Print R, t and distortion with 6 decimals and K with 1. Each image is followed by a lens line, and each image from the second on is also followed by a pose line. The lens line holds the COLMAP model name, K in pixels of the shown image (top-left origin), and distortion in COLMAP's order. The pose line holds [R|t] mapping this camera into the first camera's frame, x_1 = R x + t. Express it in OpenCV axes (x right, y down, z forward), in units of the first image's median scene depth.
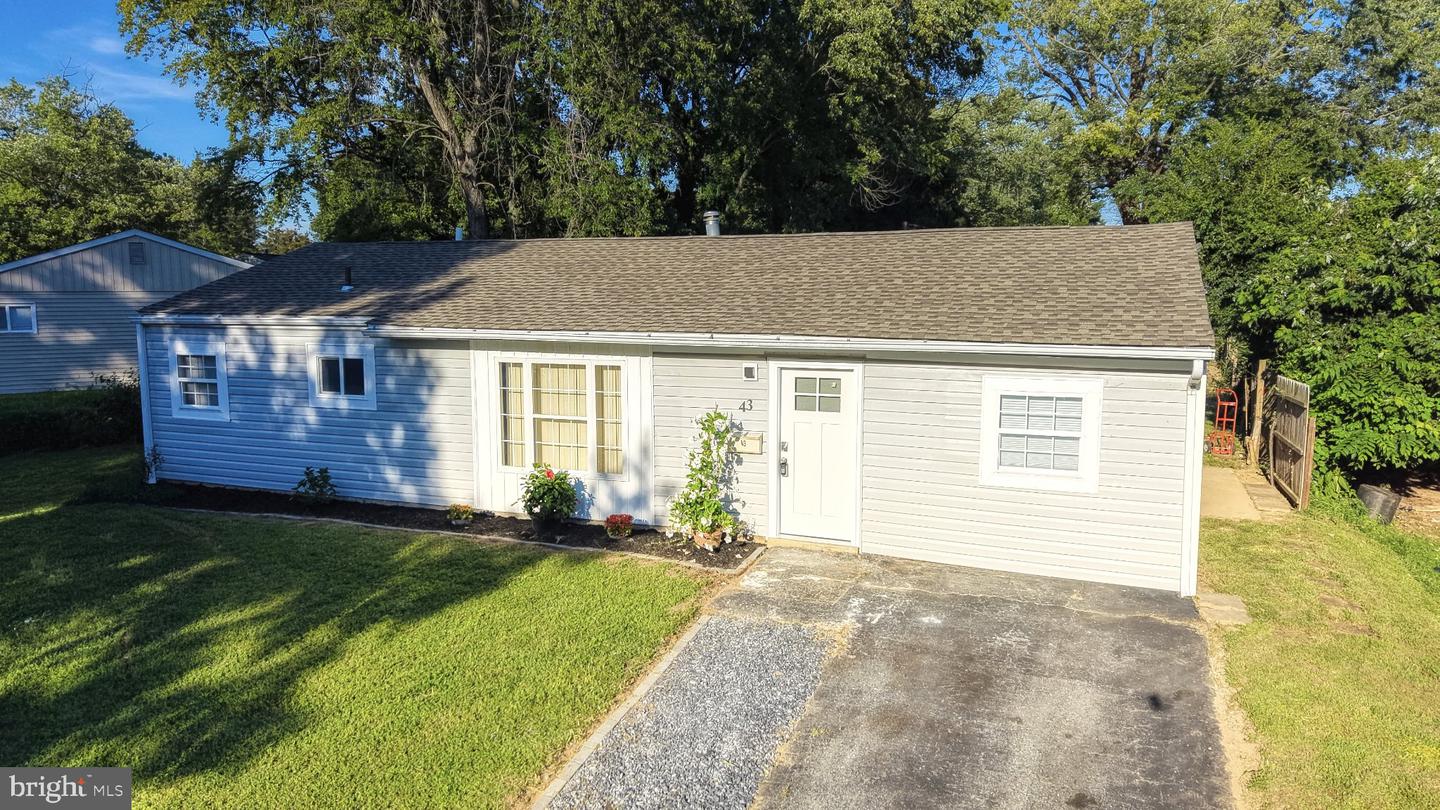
lens RADIAL K [[963.5, 0, 730.6], [0, 963.5, 406.2], [0, 0, 1]] dist [0.052315, -0.056617]
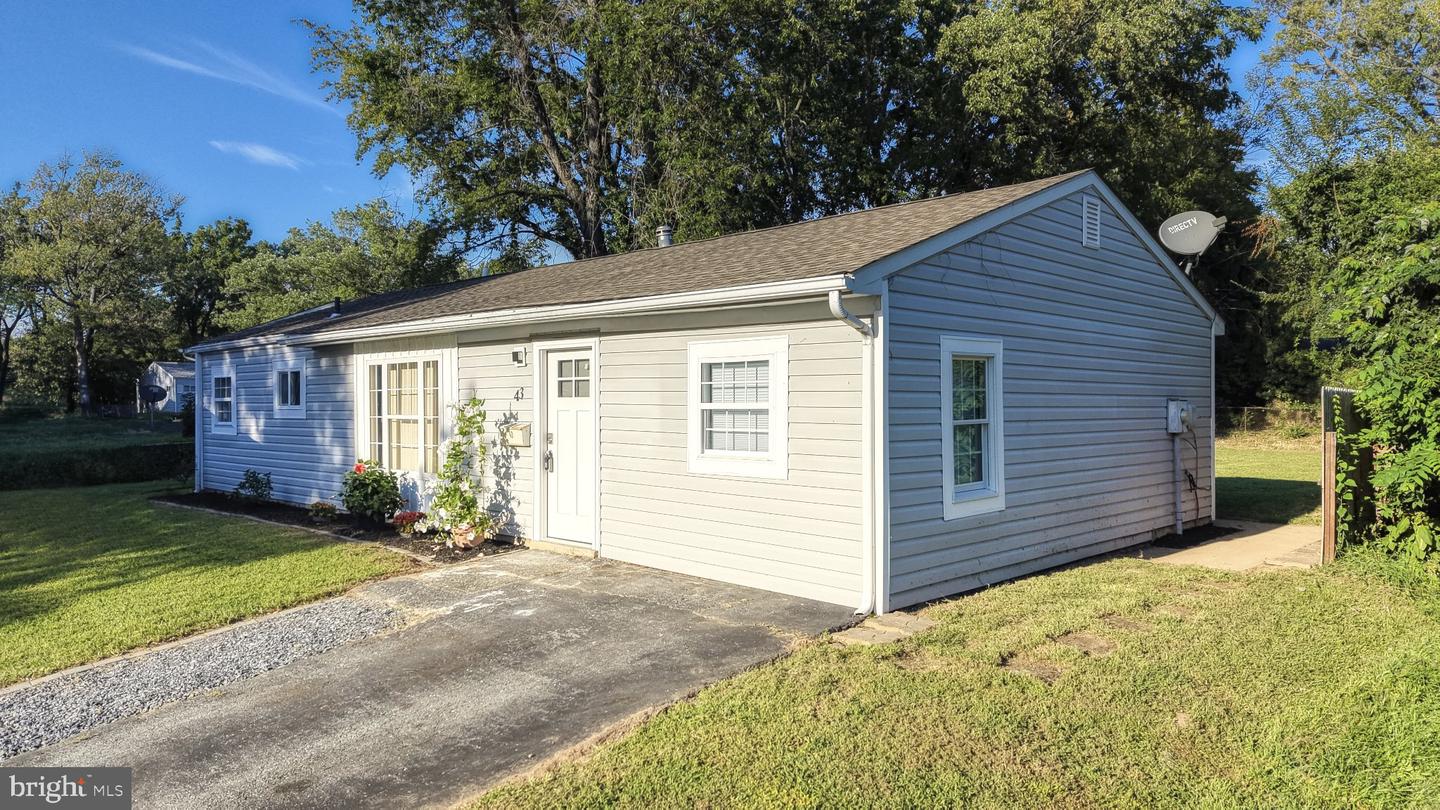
lens RADIAL K [[963.5, 0, 730.6], [0, 963.5, 406.2], [0, 0, 1]] dist [0.052315, -0.056617]
pose [[0.927504, -0.002309, -0.373805, 0.554592], [-0.040012, 0.993623, -0.105419, 0.101147], [0.371665, 0.112733, 0.921497, 0.224315]]
